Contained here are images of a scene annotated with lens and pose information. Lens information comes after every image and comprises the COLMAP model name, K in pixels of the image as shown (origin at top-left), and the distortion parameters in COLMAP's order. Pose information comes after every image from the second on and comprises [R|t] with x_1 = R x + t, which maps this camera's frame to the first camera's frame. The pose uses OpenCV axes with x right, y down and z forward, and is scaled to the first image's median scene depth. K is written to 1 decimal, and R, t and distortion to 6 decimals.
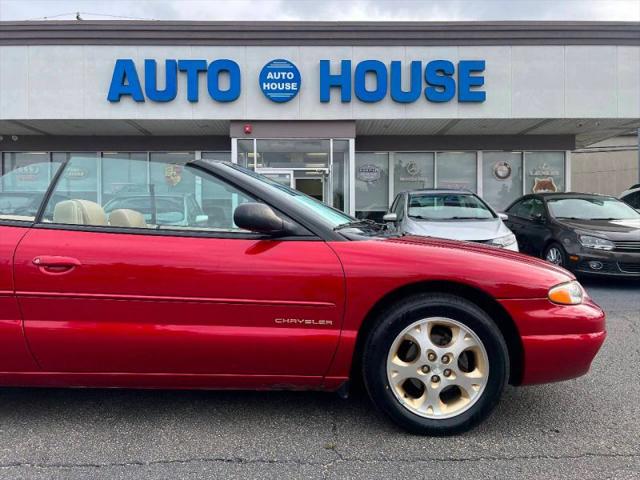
lens RADIAL K [[480.0, 0, 320.0], [0, 480.0, 240.0], [0, 0, 1]] dist [0.056010, -0.061042]
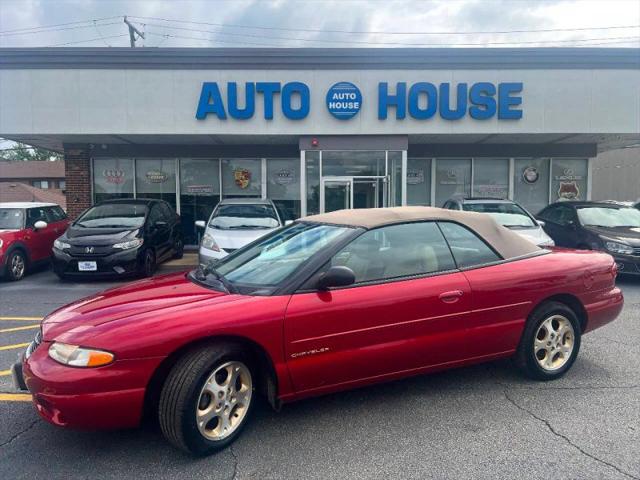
lens RADIAL K [[480.2, 0, 319.6], [0, 480.2, 247.5], [0, 0, 1]] dist [0.051443, -0.055666]
pose [[0.999971, 0.004034, -0.006435, -0.132125], [-0.003690, 0.998611, 0.052563, -0.039299], [0.006638, -0.052538, 0.998597, -0.171468]]
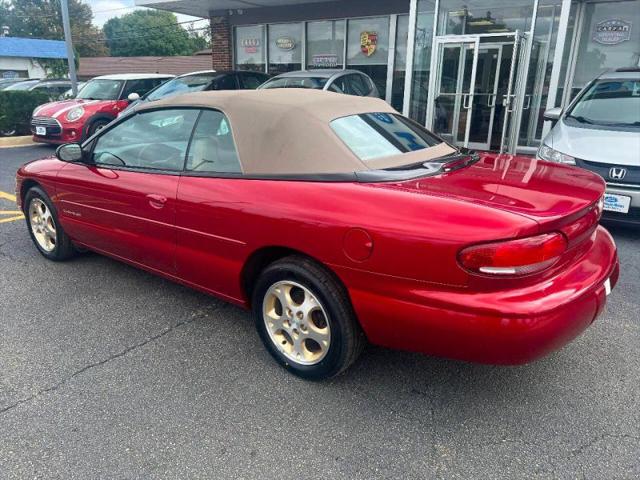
lens RADIAL K [[480.0, 0, 320.0], [0, 480.0, 240.0], [0, 0, 1]] dist [0.056010, -0.061042]
pose [[0.822922, 0.190682, -0.535201, 0.226807], [-0.028120, 0.954514, 0.296839, -0.056831], [0.567459, -0.229225, 0.790852, 0.142351]]
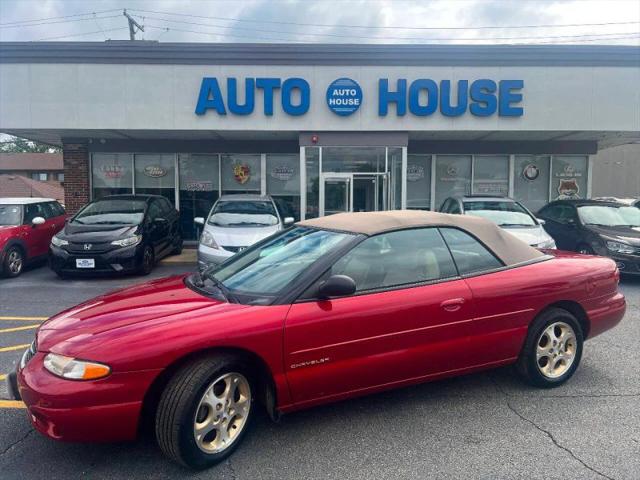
lens RADIAL K [[480.0, 0, 320.0], [0, 480.0, 240.0], [0, 0, 1]] dist [0.056010, -0.061042]
pose [[0.999955, 0.008784, -0.003645, -0.133035], [-0.008580, 0.998585, 0.052490, -0.048748], [0.004101, -0.052456, 0.998615, -0.166680]]
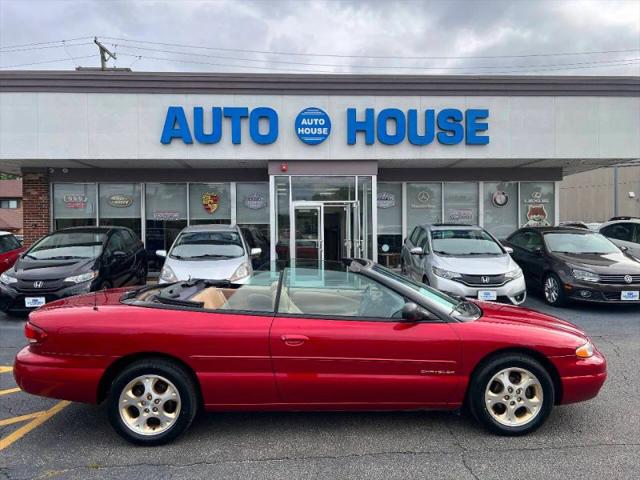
lens RADIAL K [[479.4, 0, 326.1], [0, 479.4, 238.2], [0, 0, 1]] dist [0.059096, -0.064883]
pose [[0.998937, -0.004650, 0.045867, -0.104370], [0.004616, 0.999989, 0.000827, -0.063560], [-0.045870, -0.000614, 0.998947, -0.144415]]
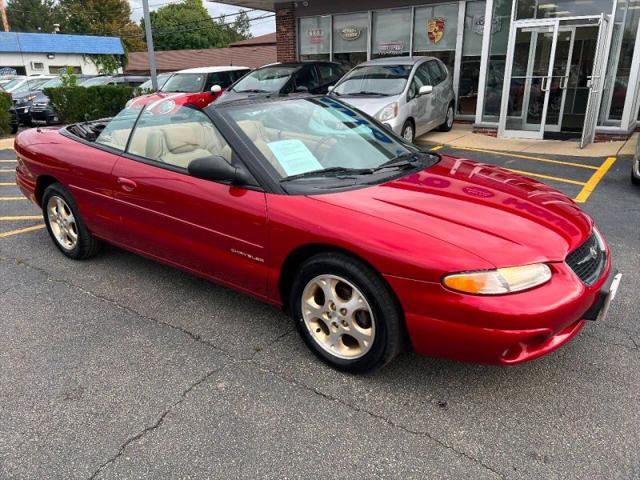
lens RADIAL K [[480.0, 0, 320.0], [0, 480.0, 240.0], [0, 0, 1]] dist [0.056010, -0.061042]
pose [[0.796097, 0.194422, -0.573088, 0.171337], [-0.002795, 0.948159, 0.317784, -0.054553], [0.605163, -0.251385, 0.755370, 0.036784]]
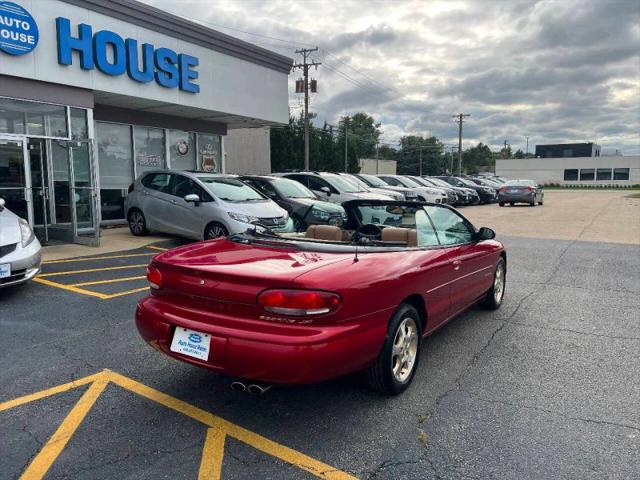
lens RADIAL K [[480.0, 0, 320.0], [0, 480.0, 240.0], [0, 0, 1]] dist [0.056010, -0.061042]
pose [[0.555042, -0.092238, 0.826693, -0.513694], [0.002831, 0.994037, 0.109008, -0.056812], [-0.831818, -0.058164, 0.551993, 0.073758]]
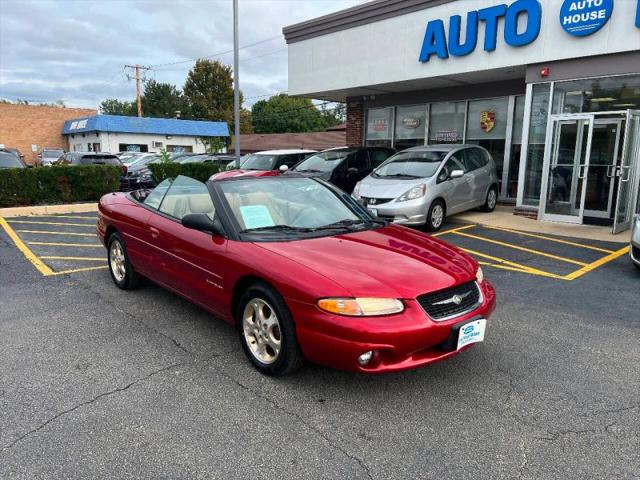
lens RADIAL K [[479.1, 0, 317.6], [0, 479.1, 240.8], [0, 0, 1]] dist [0.062535, -0.063347]
pose [[0.658762, 0.146384, -0.737973, 0.304068], [-0.026650, 0.984814, 0.171557, -0.060083], [0.751879, -0.093348, 0.652659, 0.032950]]
